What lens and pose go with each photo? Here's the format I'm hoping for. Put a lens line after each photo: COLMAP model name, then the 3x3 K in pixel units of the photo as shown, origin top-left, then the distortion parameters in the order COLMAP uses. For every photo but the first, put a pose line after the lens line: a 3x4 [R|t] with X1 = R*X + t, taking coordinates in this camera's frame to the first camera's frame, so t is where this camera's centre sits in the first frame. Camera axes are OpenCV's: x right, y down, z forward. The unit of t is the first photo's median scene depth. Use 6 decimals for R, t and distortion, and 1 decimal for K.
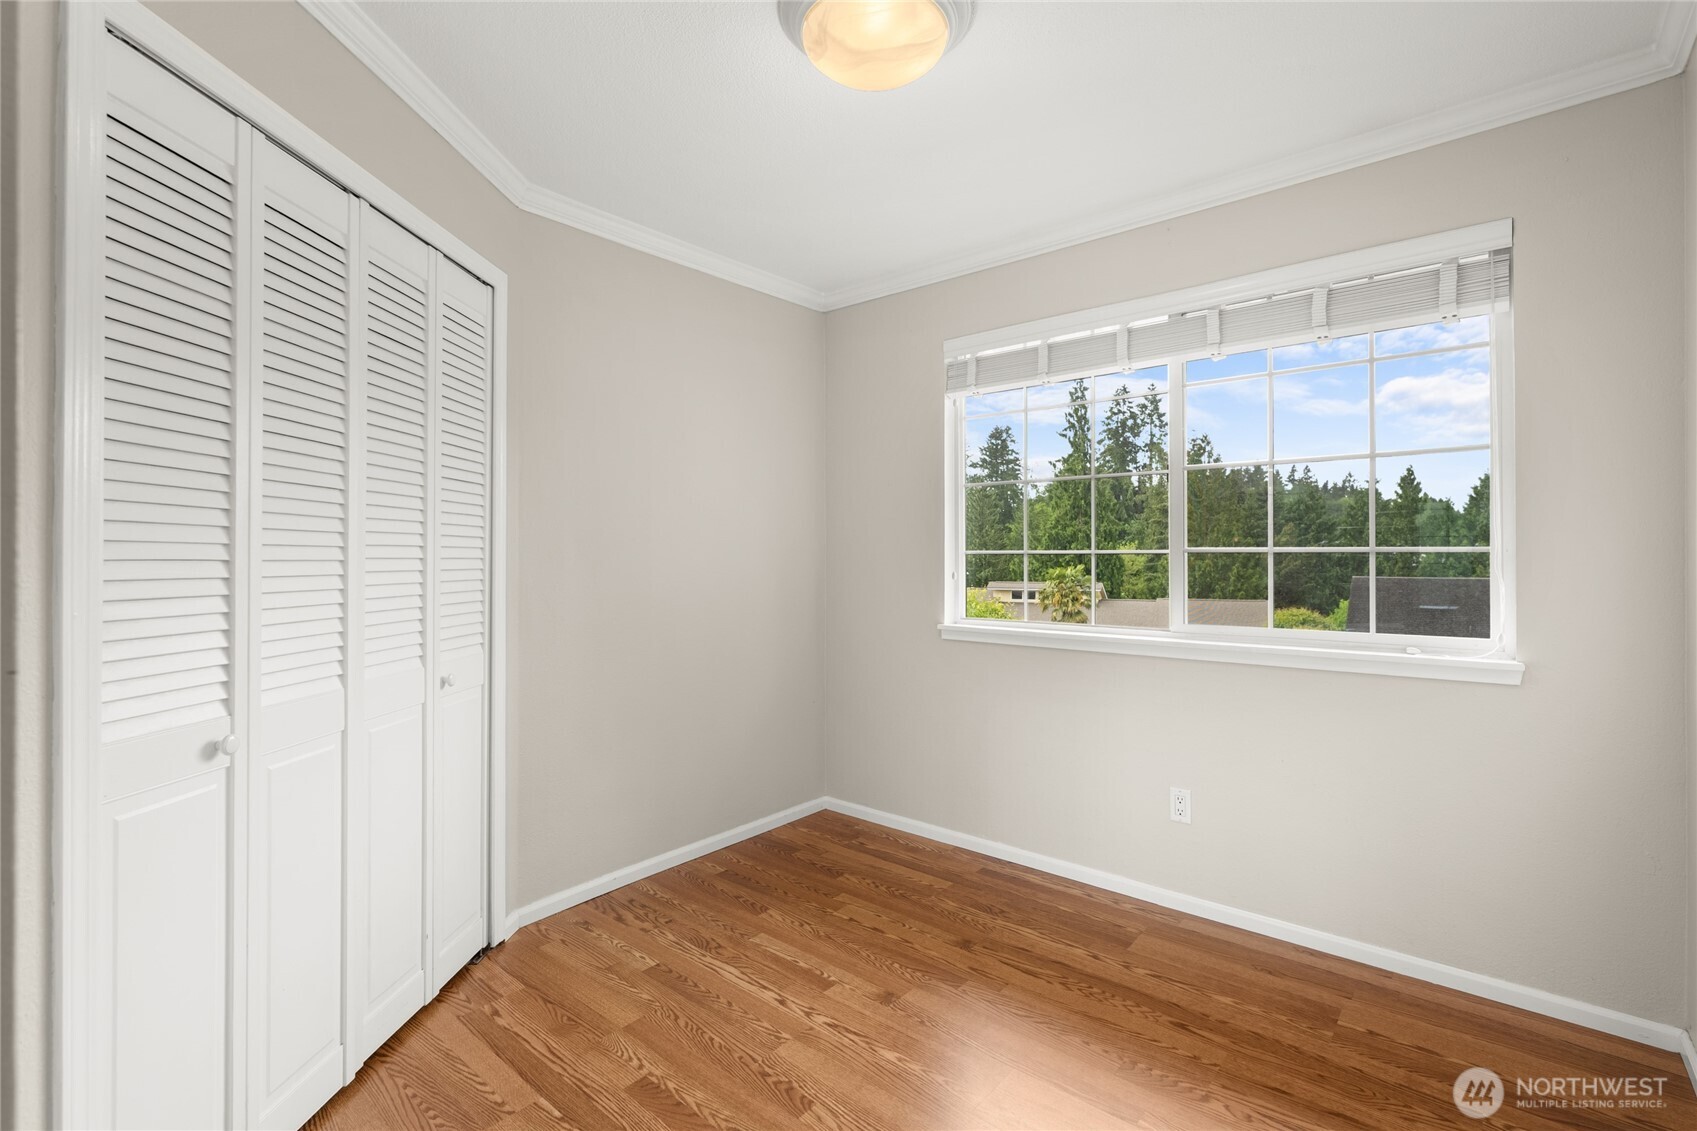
lens RADIAL K [[777.9, 0, 851.7], [0, 777.9, 560.6], [0, 0, 1]] dist [-0.001668, -0.000305]
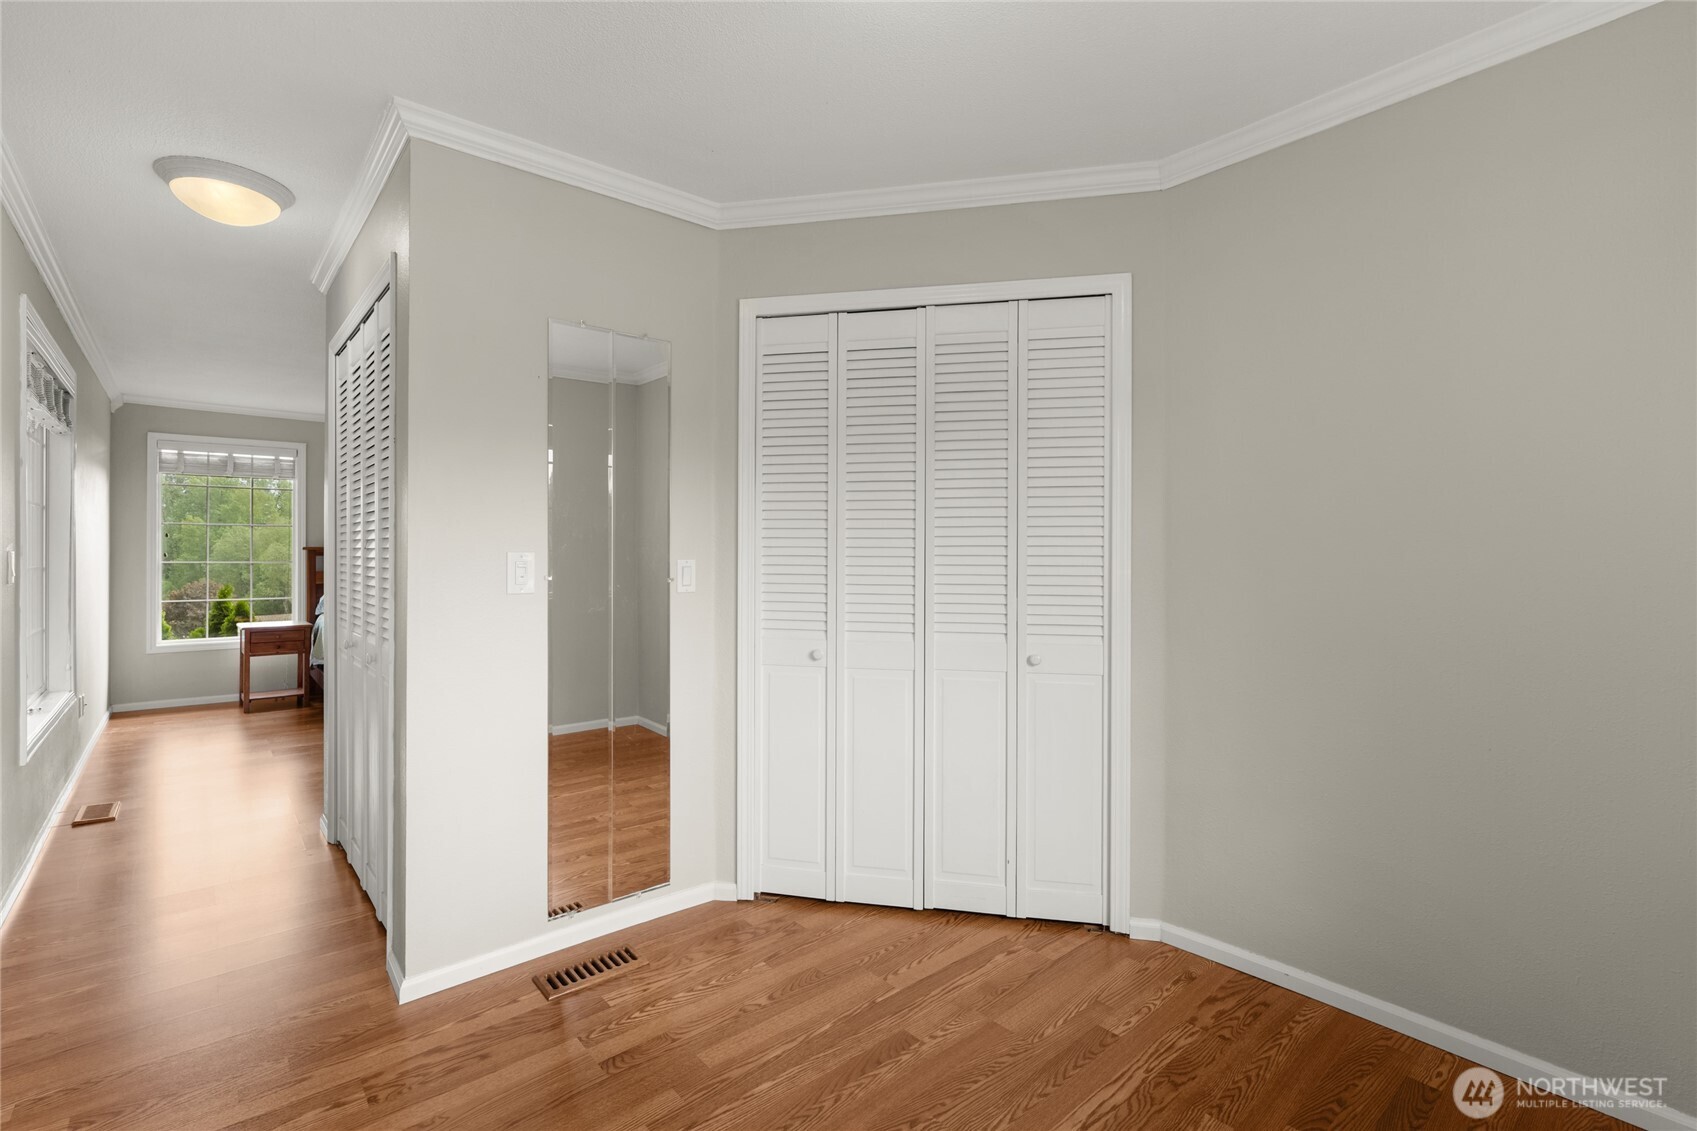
lens RADIAL K [[777.9, 0, 842.4], [0, 777.9, 548.7], [0, 0, 1]] dist [-0.001668, -0.000305]
pose [[-0.170481, 0.005515, -0.985346, 0.628182], [-0.001549, 0.999982, 0.005865, -0.017439], [0.985360, 0.002526, -0.170469, 0.838201]]
